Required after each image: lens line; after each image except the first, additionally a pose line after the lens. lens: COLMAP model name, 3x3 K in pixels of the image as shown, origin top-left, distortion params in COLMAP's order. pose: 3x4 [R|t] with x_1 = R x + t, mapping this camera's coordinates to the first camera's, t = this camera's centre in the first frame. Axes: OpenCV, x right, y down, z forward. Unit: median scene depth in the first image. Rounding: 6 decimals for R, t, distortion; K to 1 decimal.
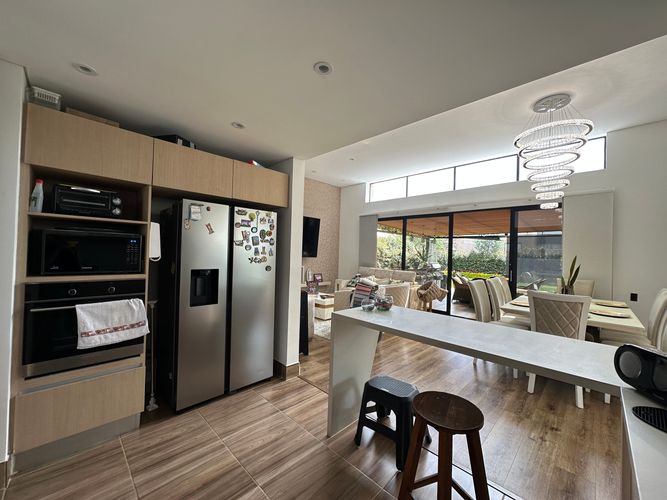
lens RADIAL K [[266.8, 0, 337.0], [0, 266.8, 250.7], [0, 0, 1]] dist [-0.000098, 0.000969]
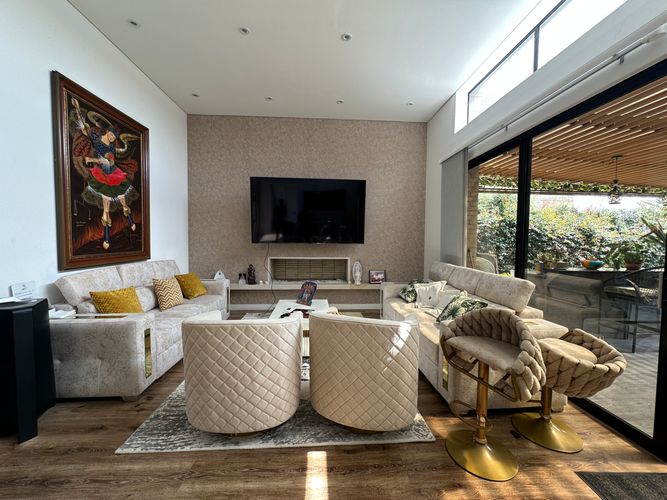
lens RADIAL K [[266.8, 0, 332.8], [0, 266.8, 250.2], [0, 0, 1]] dist [-0.000098, 0.000969]
pose [[0.745166, 0.005198, -0.666859, 0.259628], [0.017177, 0.999488, 0.026984, 0.020805], [0.666658, -0.031562, 0.744695, 0.444239]]
